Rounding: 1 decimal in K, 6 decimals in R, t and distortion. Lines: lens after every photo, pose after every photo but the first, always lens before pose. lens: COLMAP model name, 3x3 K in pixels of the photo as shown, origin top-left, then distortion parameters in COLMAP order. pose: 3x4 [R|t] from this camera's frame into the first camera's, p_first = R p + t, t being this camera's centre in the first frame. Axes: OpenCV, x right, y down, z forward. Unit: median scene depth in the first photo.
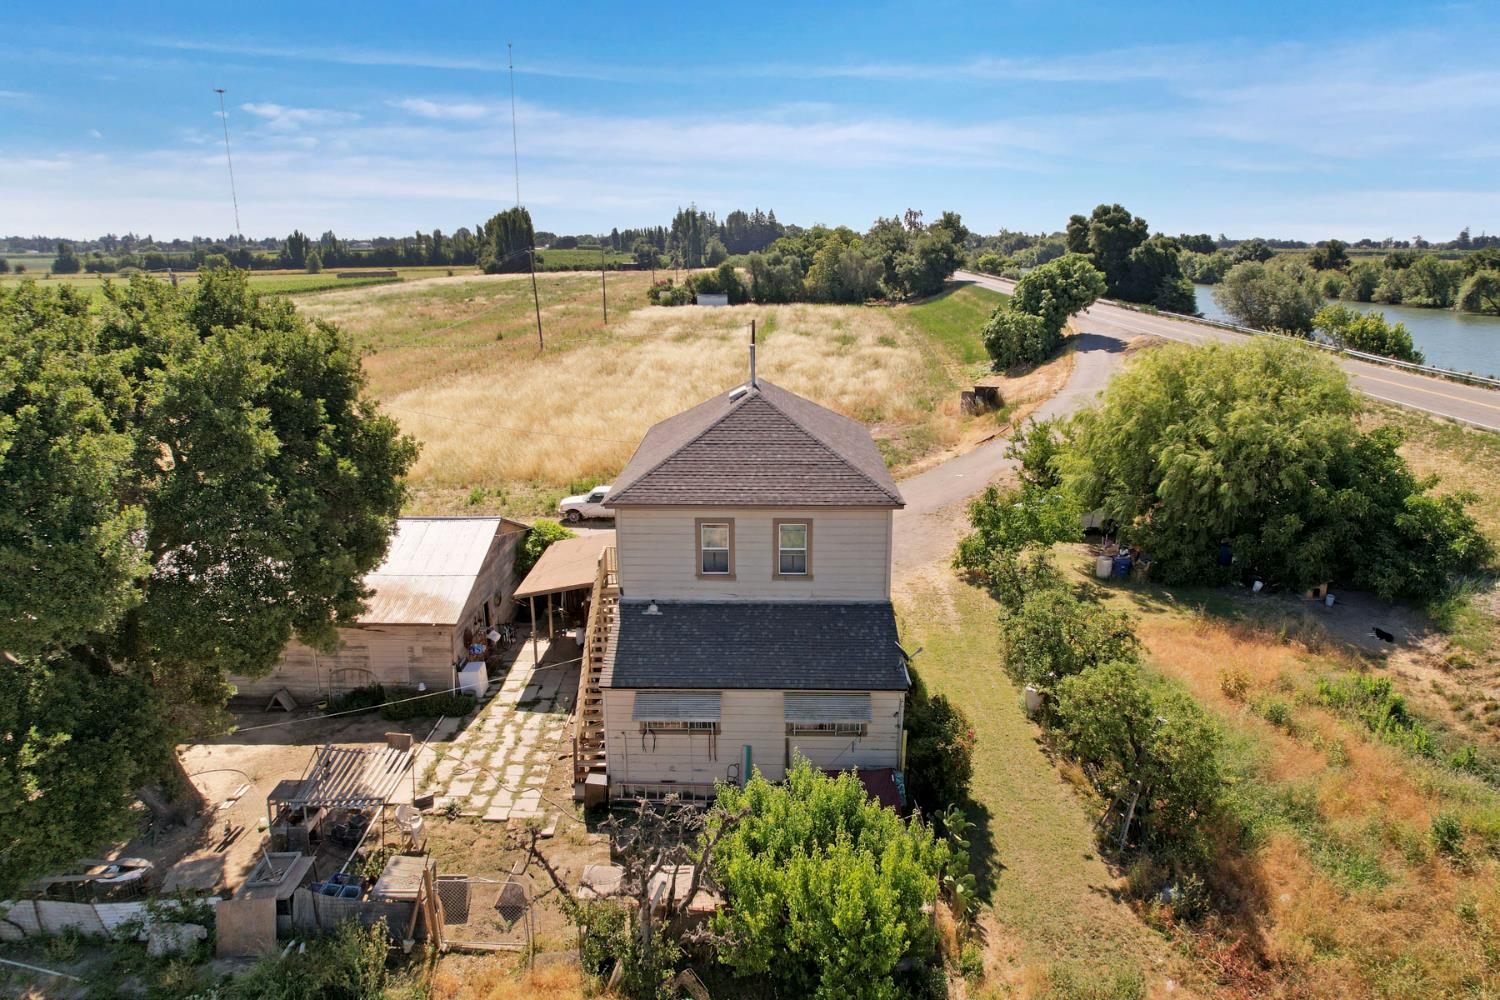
lens RADIAL K [[955.9, 0, 761.4], [0, 955.9, 498.8], [0, 0, 1]] dist [-0.072975, 0.067191]
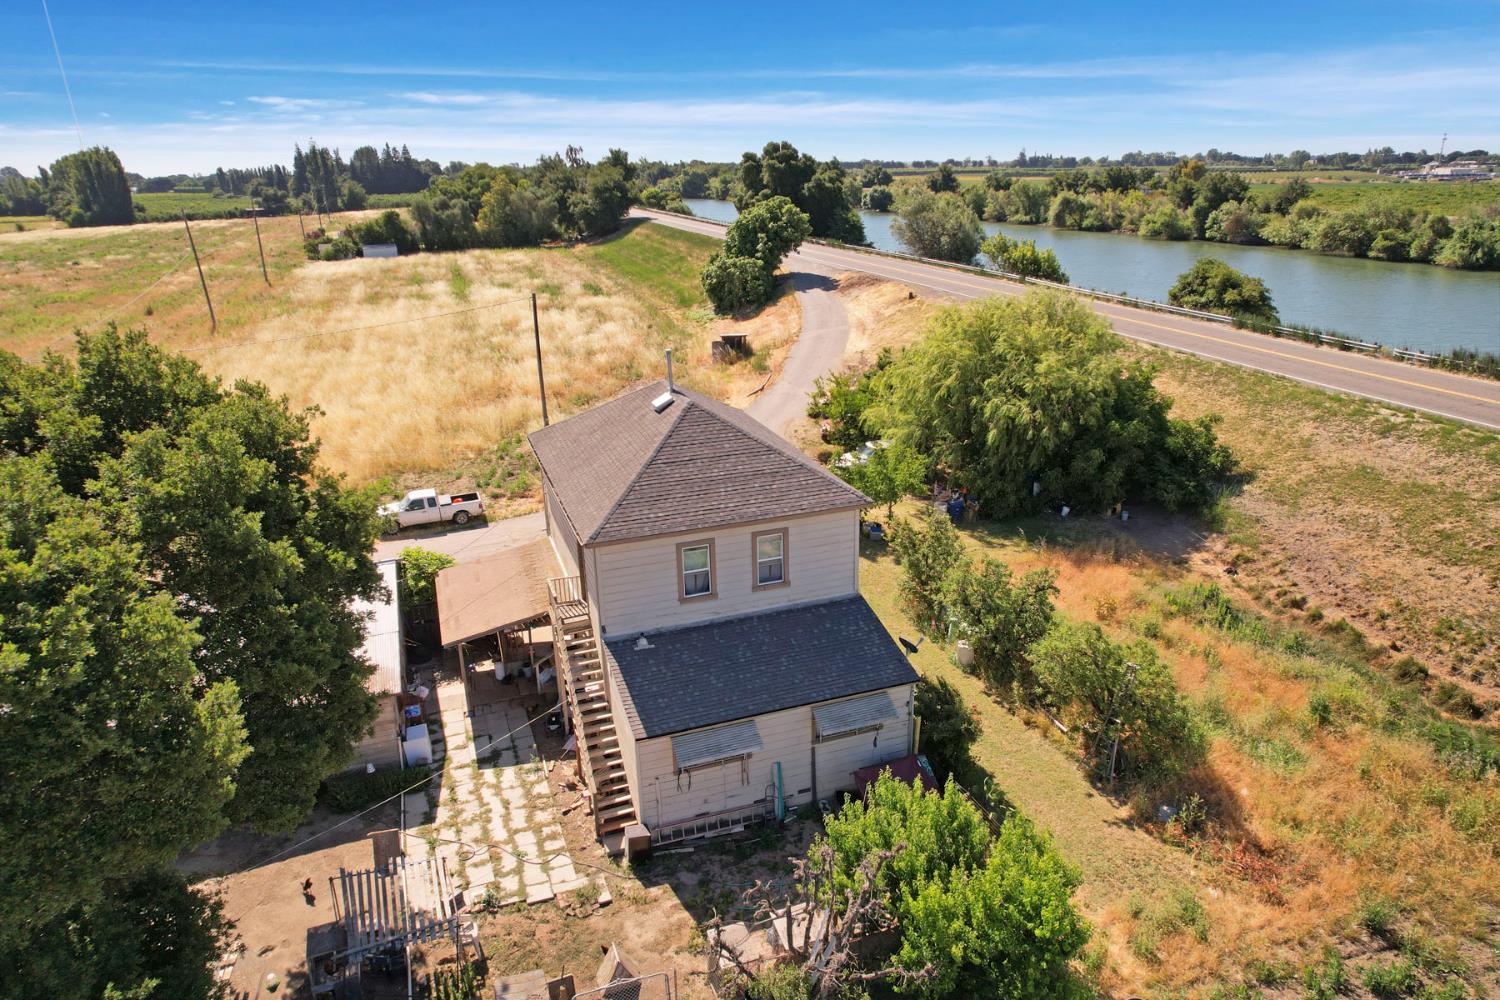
lens RADIAL K [[934.4, 0, 751.2], [0, 934.4, 495.0], [0, 0, 1]] dist [-0.068288, 0.059337]
pose [[0.937774, -0.132130, 0.321124, -0.150875], [0.108948, 0.990037, 0.089201, -0.053749], [-0.329711, -0.048665, 0.942827, 0.041499]]
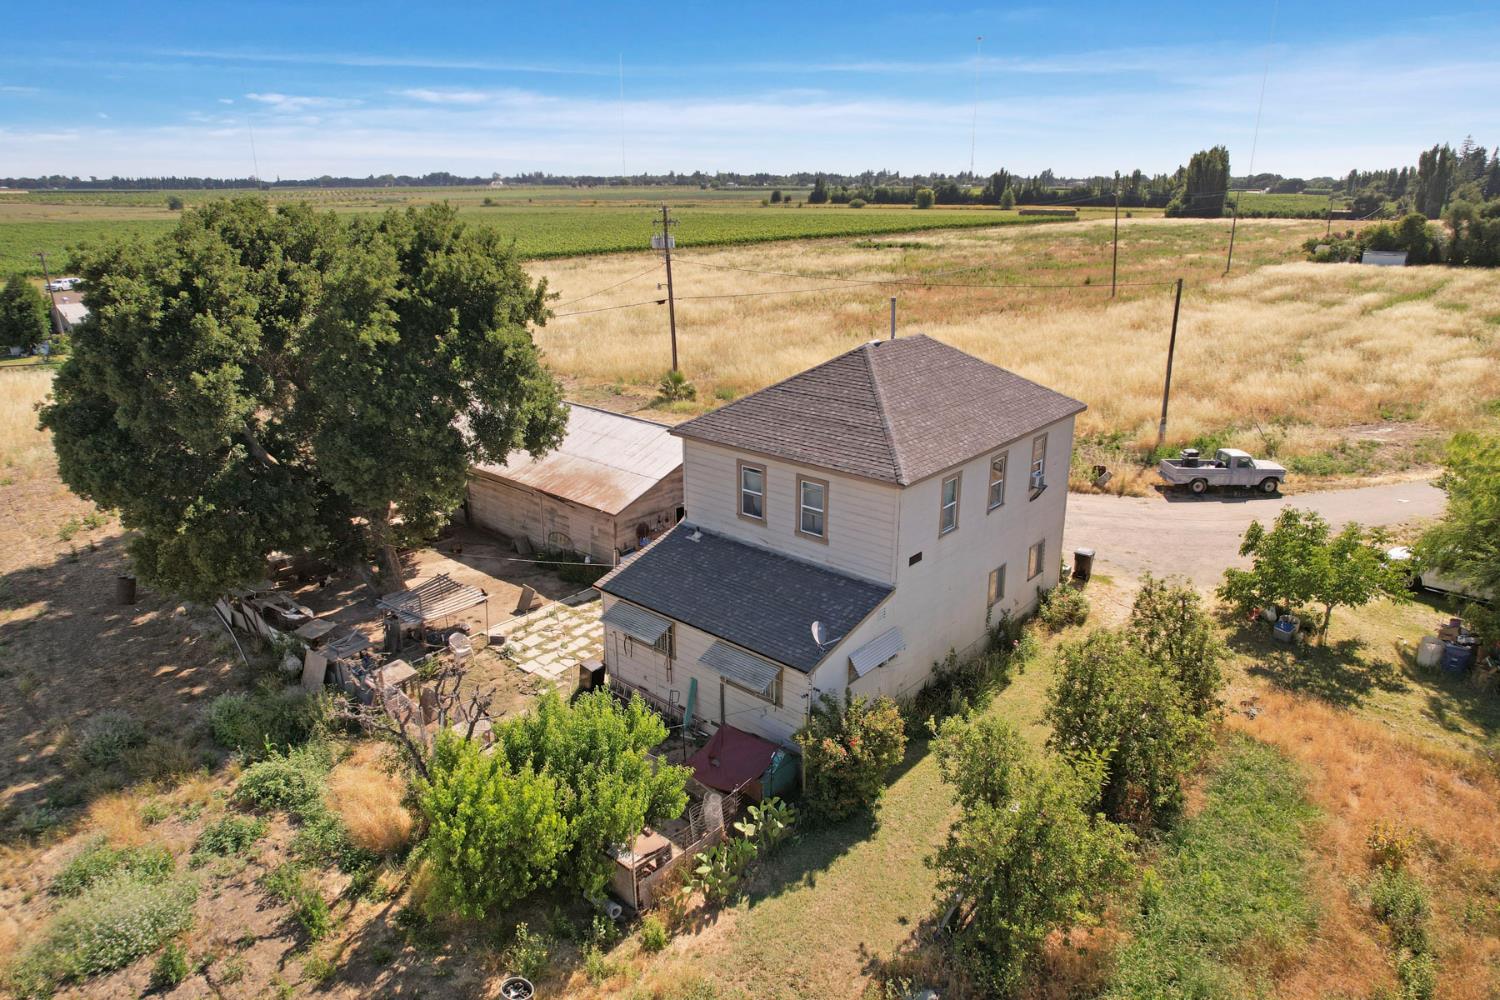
lens RADIAL K [[947.5, 0, 776.1], [0, 947.5, 498.1], [0, 0, 1]] dist [-0.082601, 0.091176]
pose [[0.777461, 0.205549, -0.594394, 0.295627], [-0.168811, 0.978606, 0.117612, -0.033378], [0.605853, 0.008902, 0.795527, 0.108059]]
